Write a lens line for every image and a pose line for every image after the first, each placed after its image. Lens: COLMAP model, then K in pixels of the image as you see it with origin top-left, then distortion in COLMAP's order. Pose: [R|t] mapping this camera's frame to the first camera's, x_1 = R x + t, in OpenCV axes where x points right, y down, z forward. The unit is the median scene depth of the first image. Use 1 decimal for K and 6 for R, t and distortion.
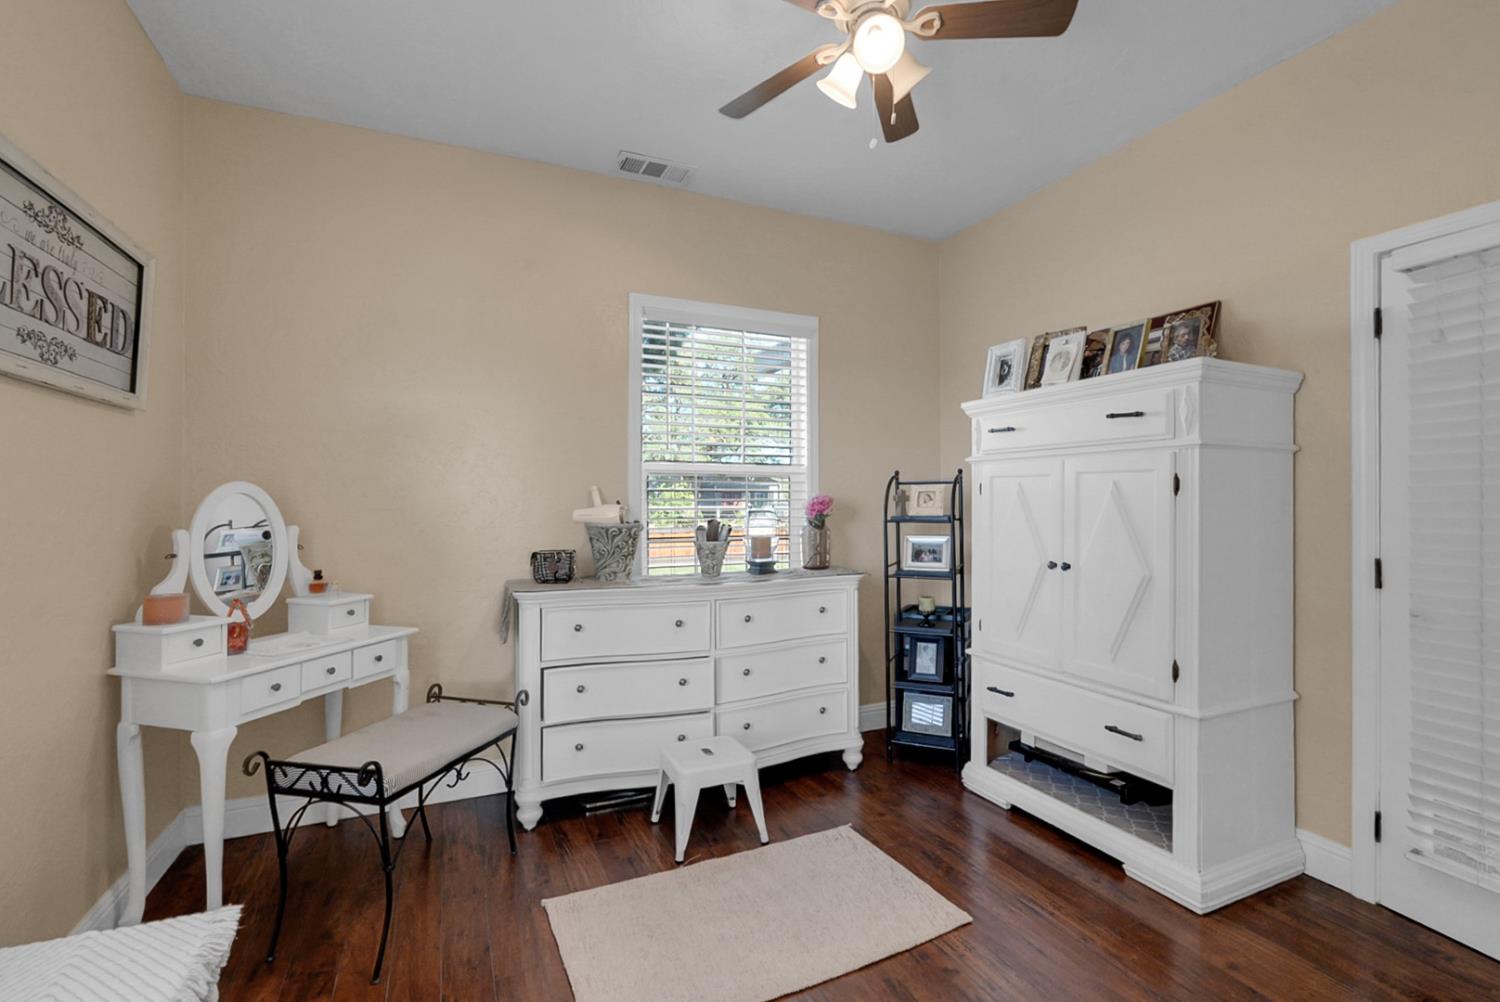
lens RADIAL K [[678.9, 0, 756.1], [0, 678.9, 499.8], [0, 0, 1]] dist [-0.012606, 0.006109]
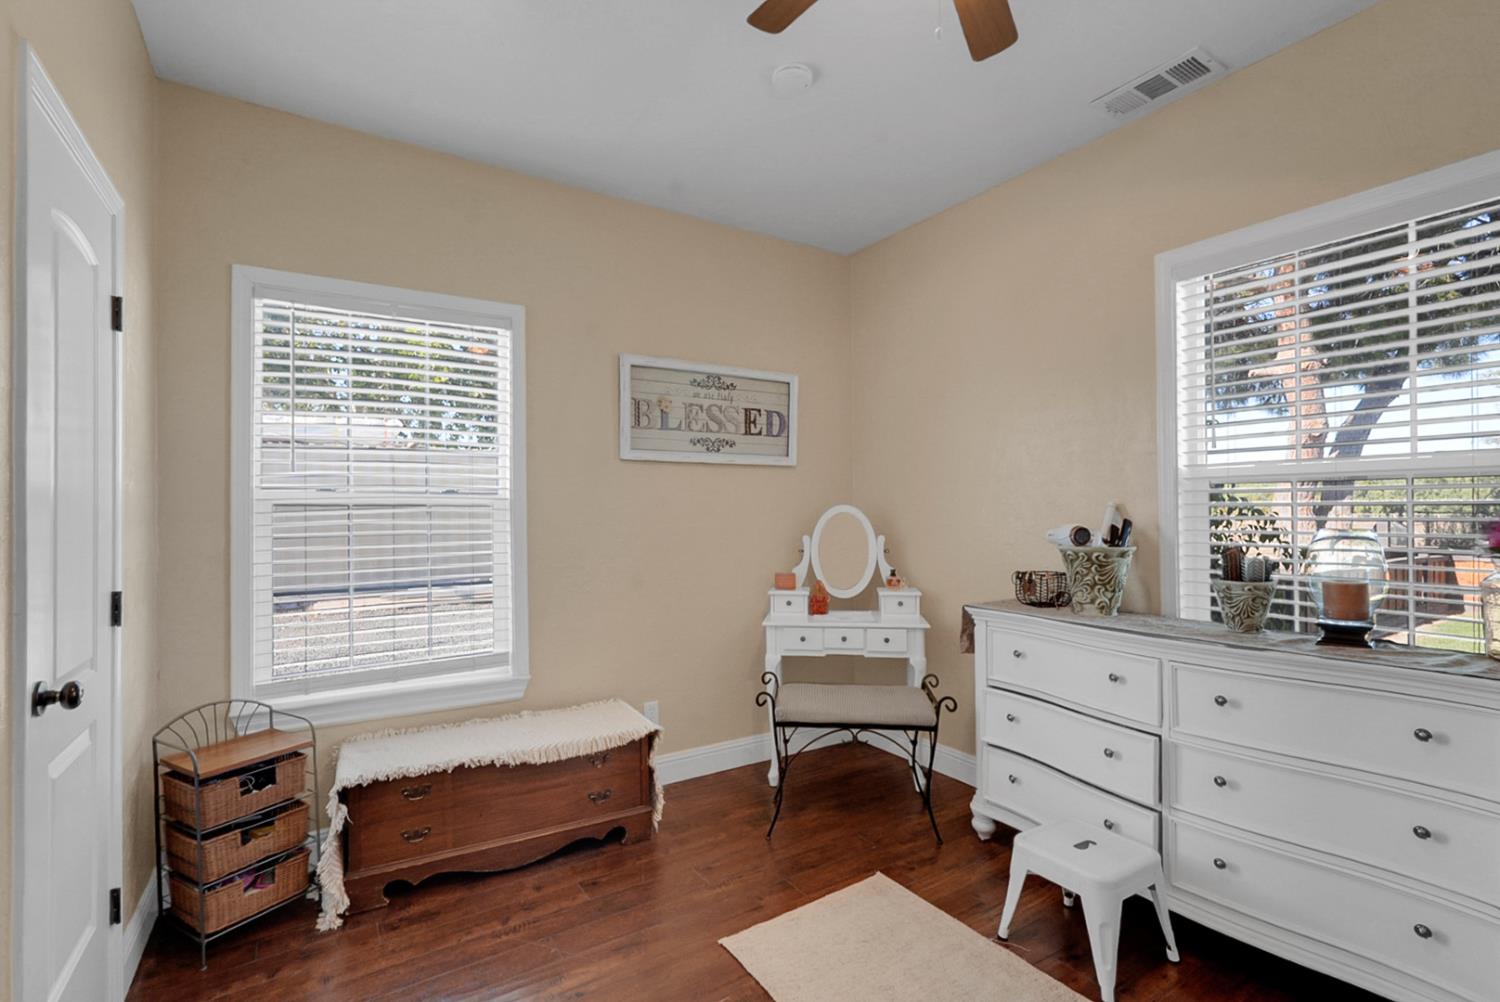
lens RADIAL K [[678.9, 0, 754.6], [0, 678.9, 504.5], [0, 0, 1]] dist [-0.012606, 0.006109]
pose [[0.162320, -0.011437, -0.986672, 0.646780], [0.002209, 0.999935, -0.011228, -0.011252], [0.986736, -0.000357, 0.162334, 0.506312]]
